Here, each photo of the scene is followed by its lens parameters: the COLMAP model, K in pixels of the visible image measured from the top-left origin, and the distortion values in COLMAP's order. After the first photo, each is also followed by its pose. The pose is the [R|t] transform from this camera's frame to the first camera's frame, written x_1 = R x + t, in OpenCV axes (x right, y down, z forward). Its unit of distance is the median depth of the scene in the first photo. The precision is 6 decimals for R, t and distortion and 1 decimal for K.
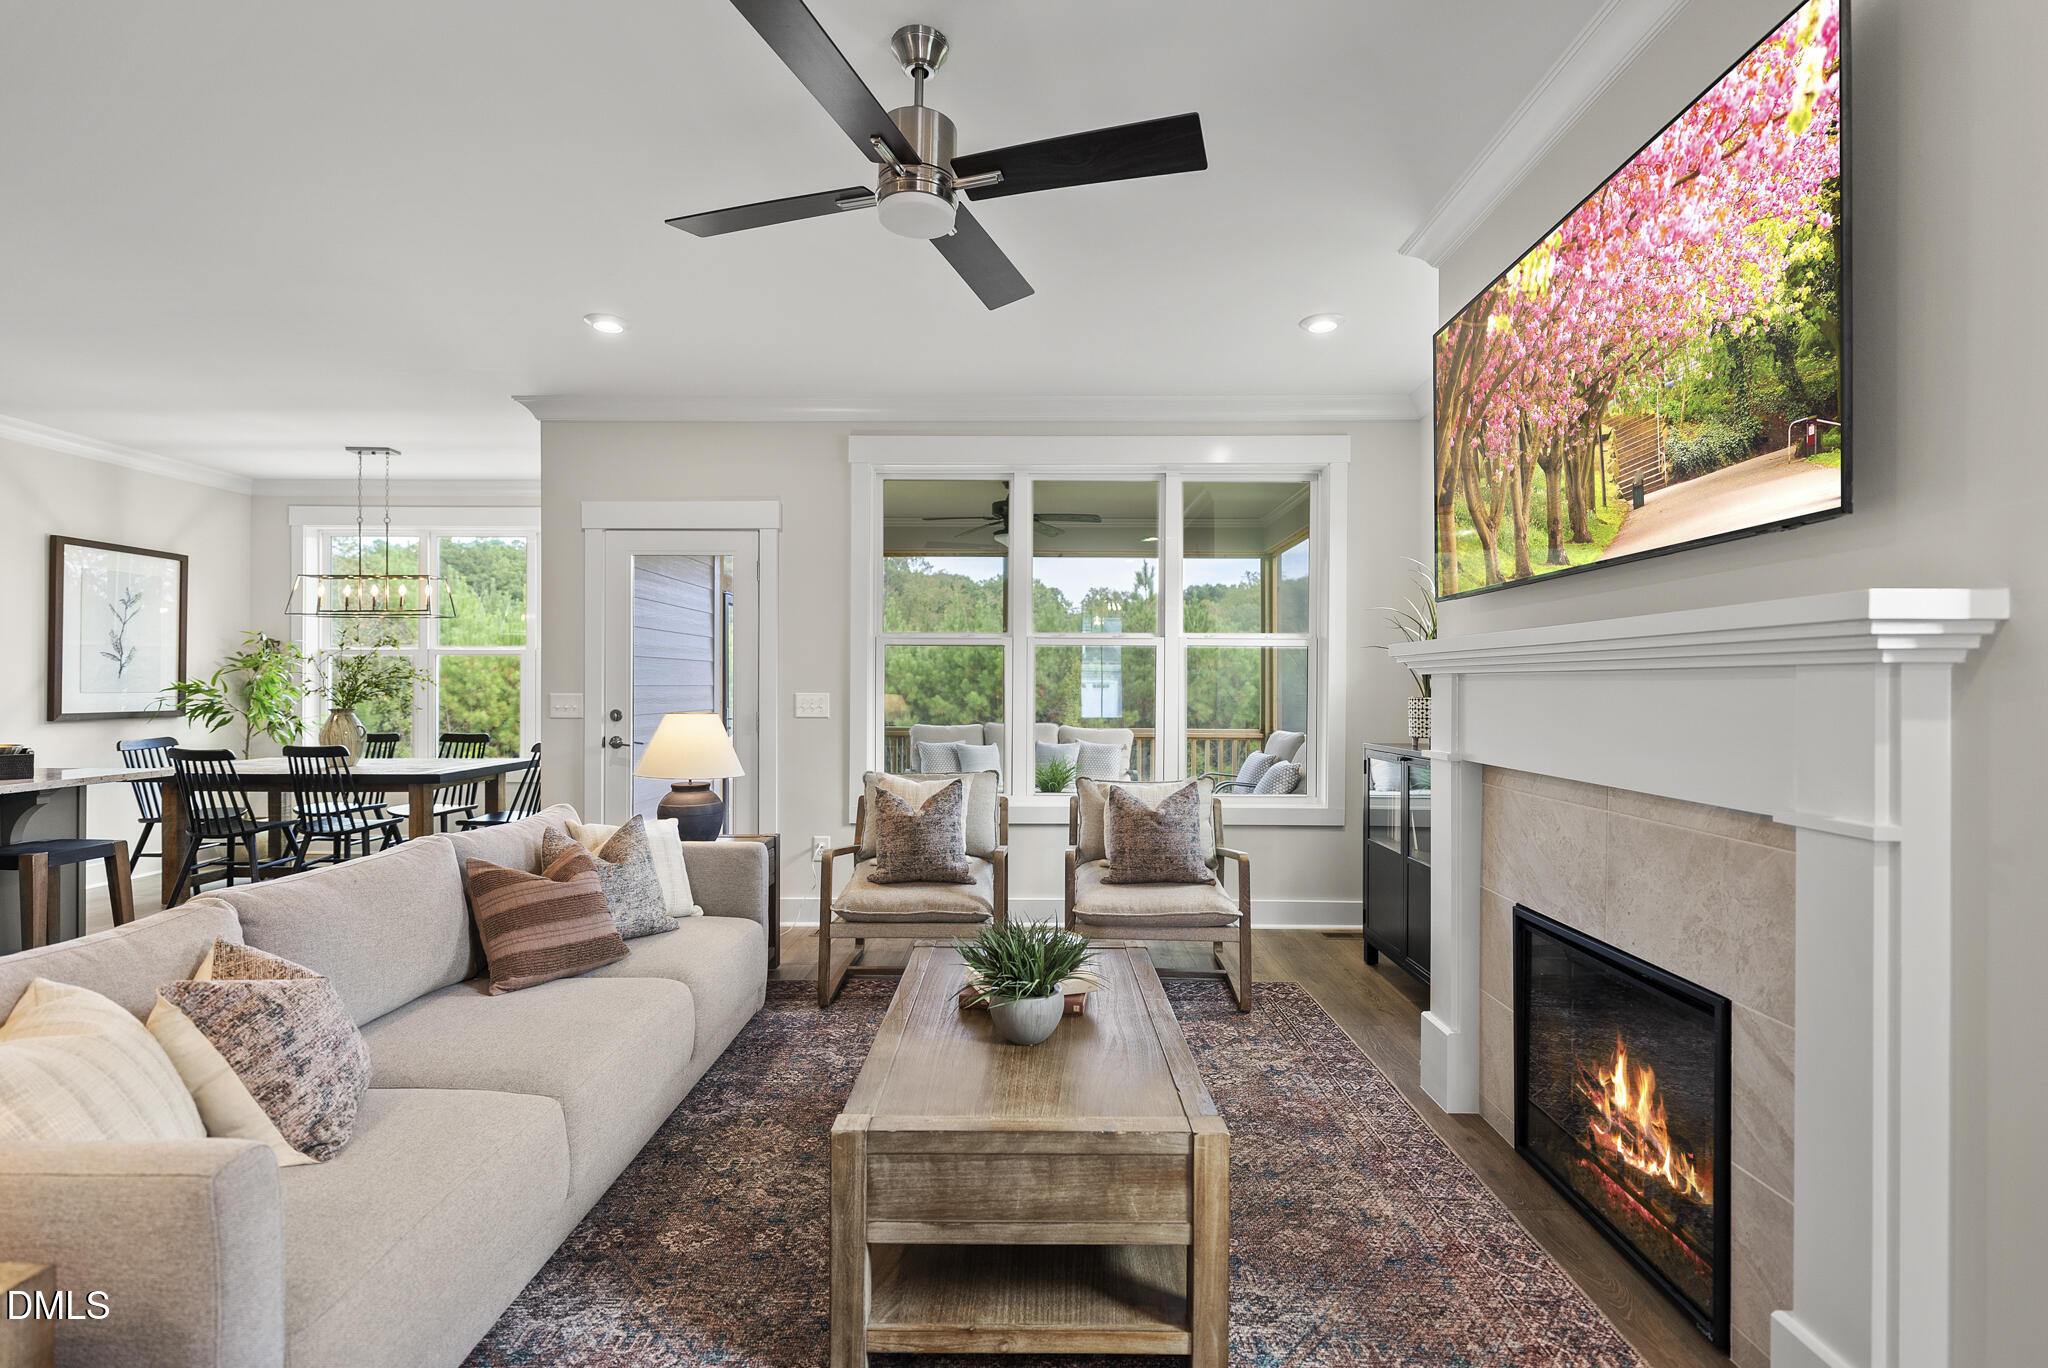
lens RADIAL K [[916.5, 0, 1024.0], [0, 916.5, 684.0], [0, 0, 1]] dist [0.002357, -0.000500]
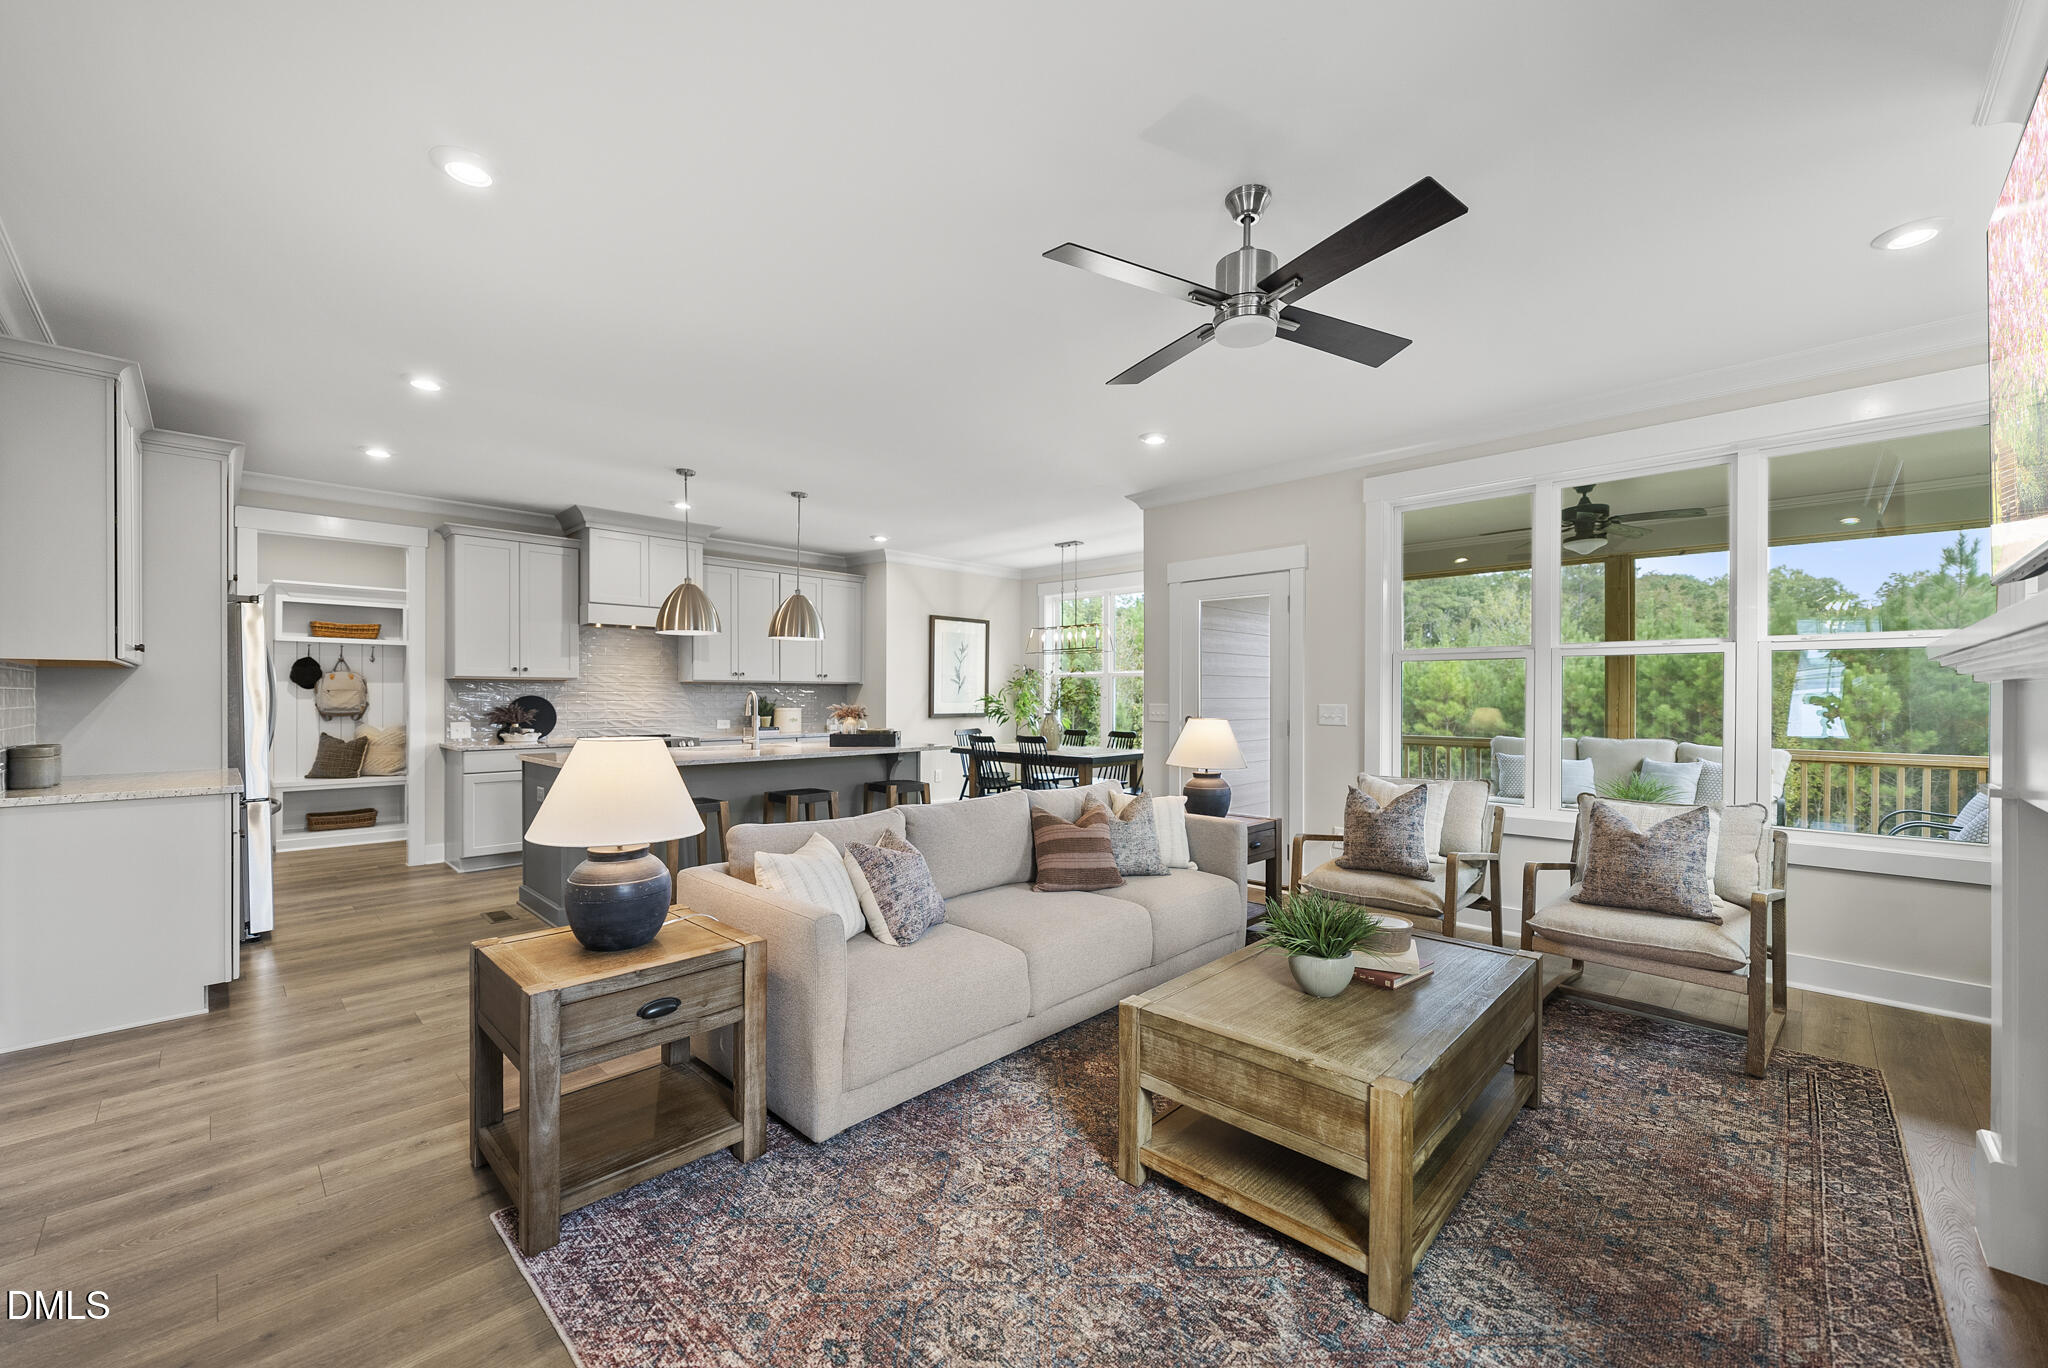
lens RADIAL K [[799.3, 0, 1031.8], [0, 799.3, 695.7], [0, 0, 1]] dist [-0.000452, -0.000178]
pose [[0.727013, -0.002107, -0.686621, 0.256383], [0.001284, 0.999998, -0.001710, 0.000220], [0.686623, 0.000362, 0.727014, -0.011186]]
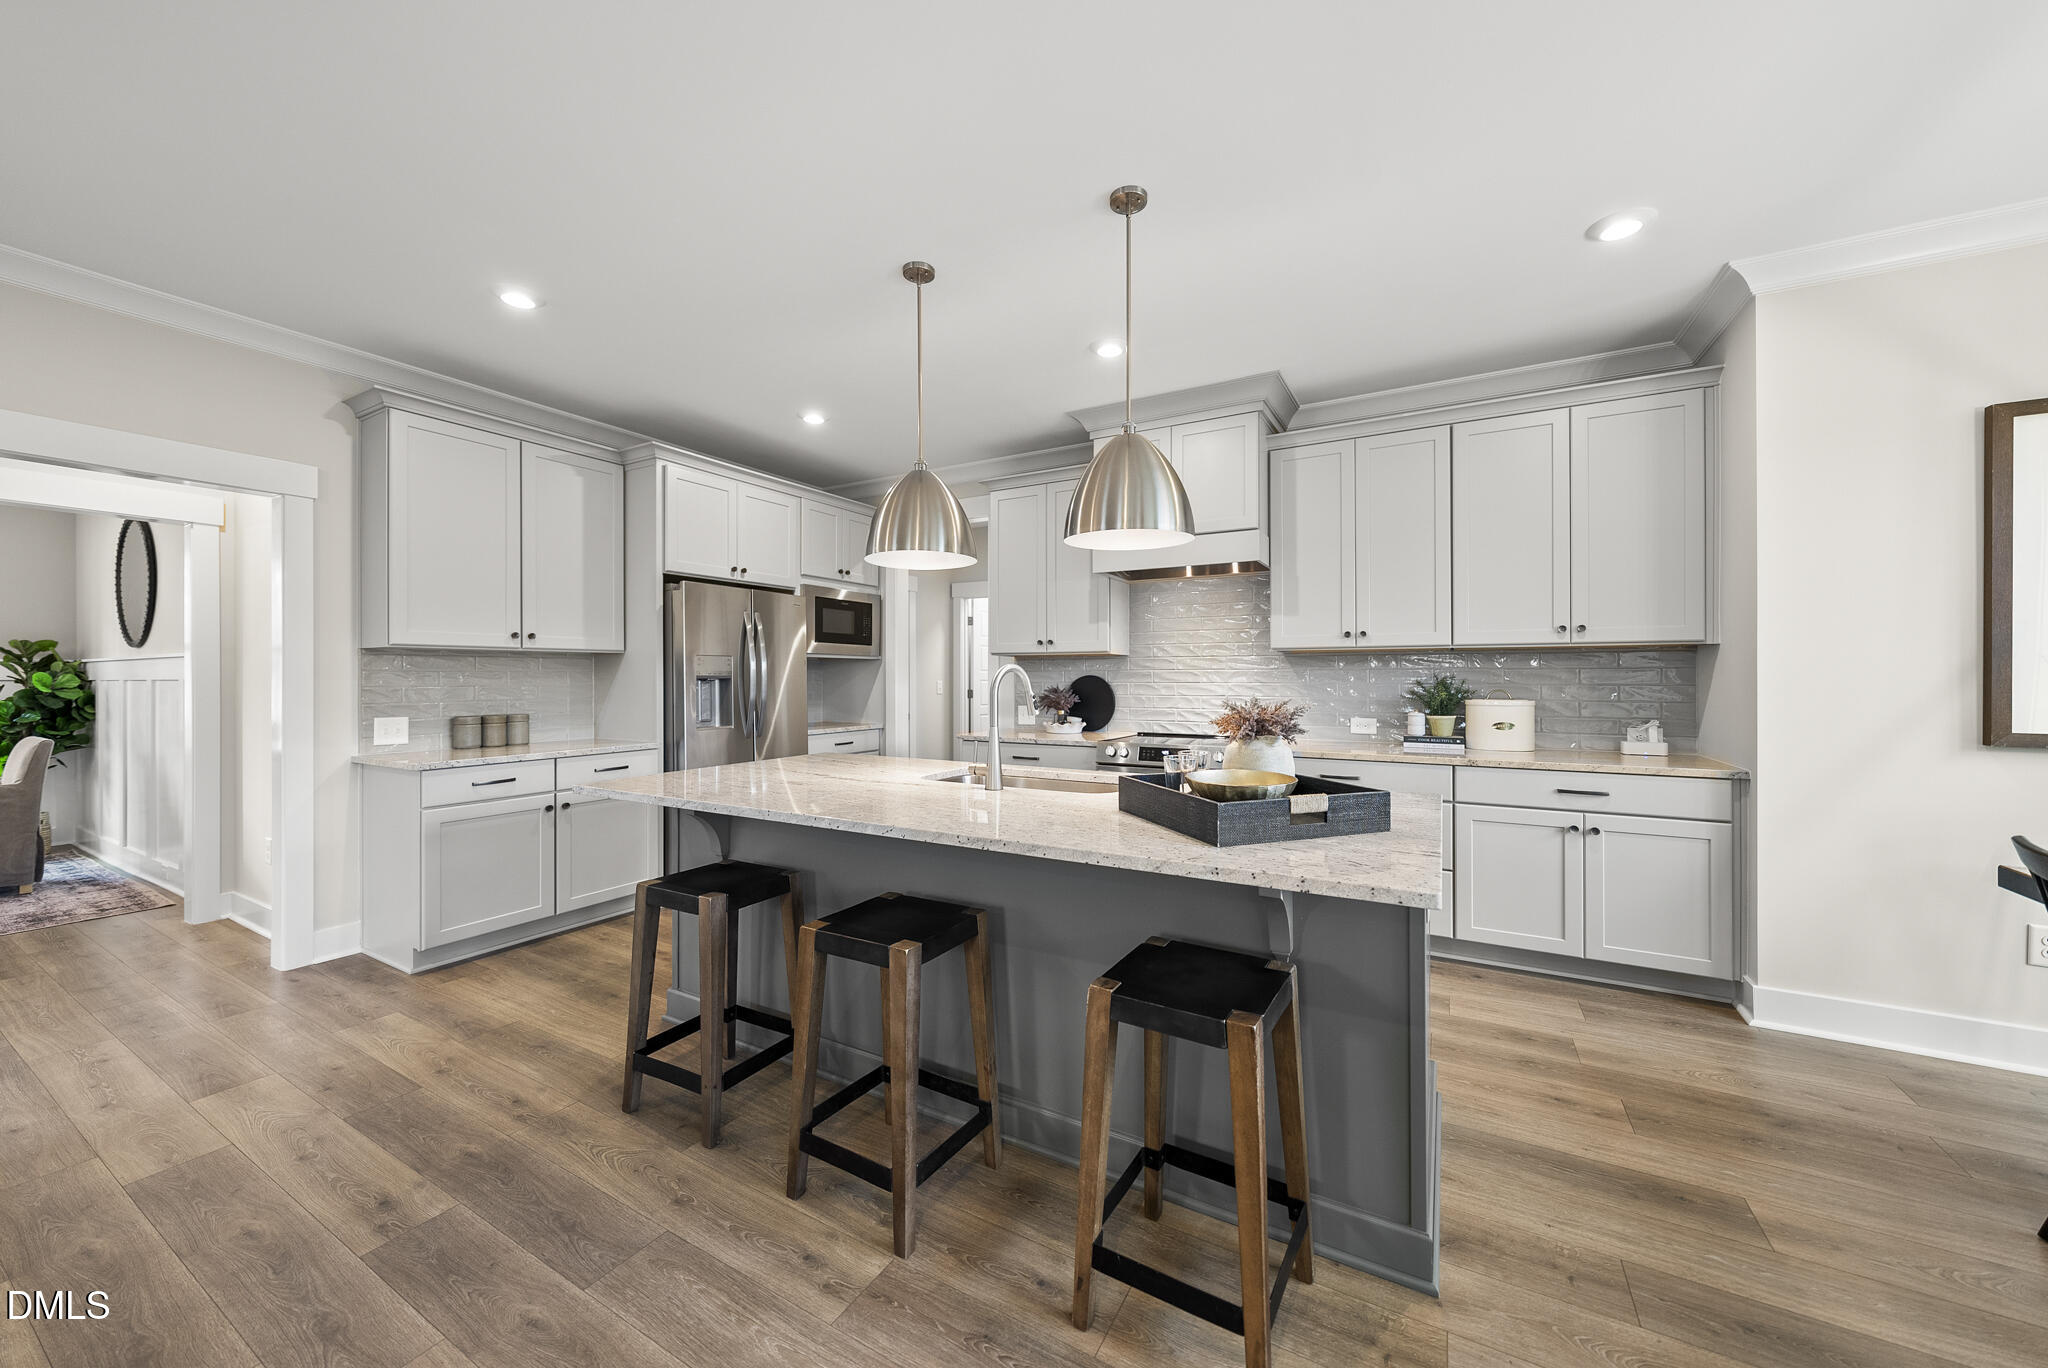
lens RADIAL K [[731.0, 0, 1025.7], [0, 731.0, 673.2], [0, 0, 1]] dist [-0.007101, -0.000036]
pose [[-0.475556, -0.008531, -0.879644, -0.608688], [-0.000030, 0.999953, -0.009681, 0.003421], [0.879686, -0.004577, -0.475534, 1.058631]]
